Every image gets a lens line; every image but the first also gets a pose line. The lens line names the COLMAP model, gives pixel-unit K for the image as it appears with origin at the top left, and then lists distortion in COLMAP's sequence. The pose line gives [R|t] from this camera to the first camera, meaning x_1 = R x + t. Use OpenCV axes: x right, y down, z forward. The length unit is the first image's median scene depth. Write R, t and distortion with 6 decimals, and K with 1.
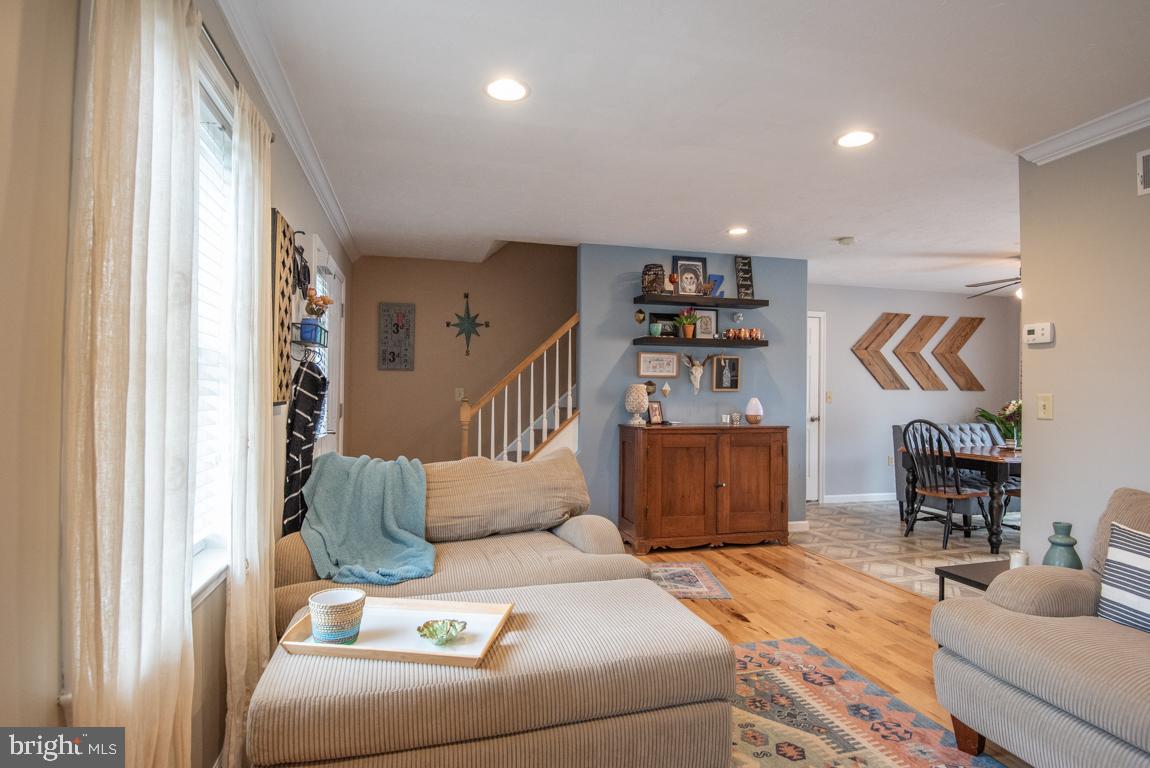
lens RADIAL K [[603.6, 0, 573.1], [0, 603.6, 383.4], [0, 0, 1]] dist [-0.023596, -0.002544]
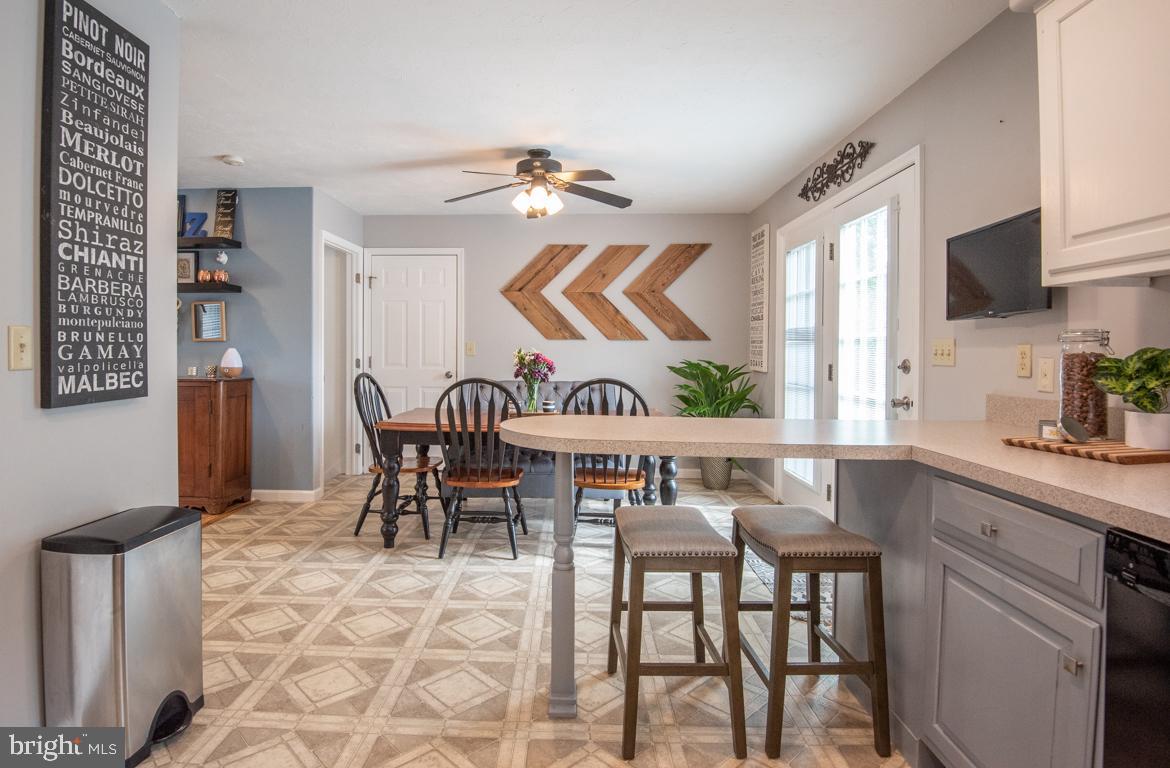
lens RADIAL K [[597.9, 0, 548.3], [0, 597.9, 356.7], [0, 0, 1]] dist [-0.015225, -0.001146]
pose [[0.954585, -0.001839, -0.297932, 1.006052], [0.007972, 0.999781, 0.019372, 0.023619], [0.297831, -0.020867, 0.954390, 0.297045]]
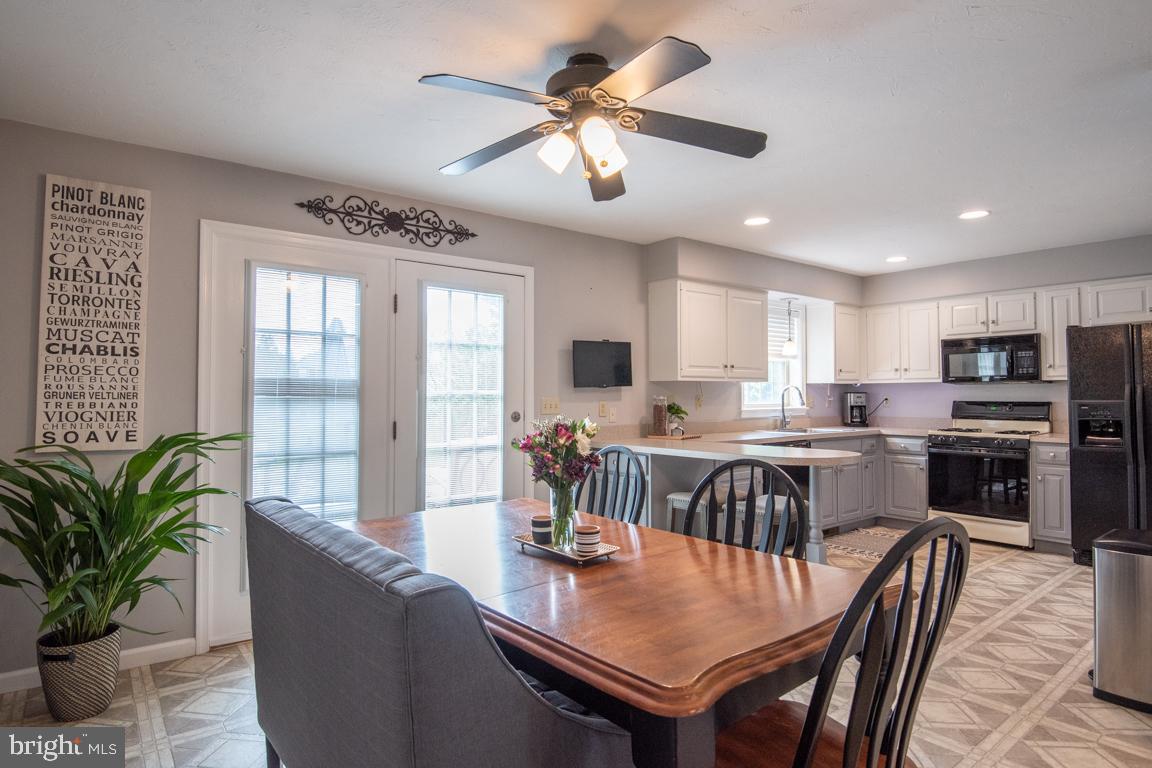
lens RADIAL K [[629.5, 0, 556.5], [0, 629.5, 377.5], [0, 0, 1]] dist [-0.013313, -0.015058]
pose [[-0.383106, 0.013571, 0.923605, 0.393446], [-0.013098, 0.999712, -0.020122, 0.010989], [-0.923612, -0.019807, -0.382818, 1.175158]]
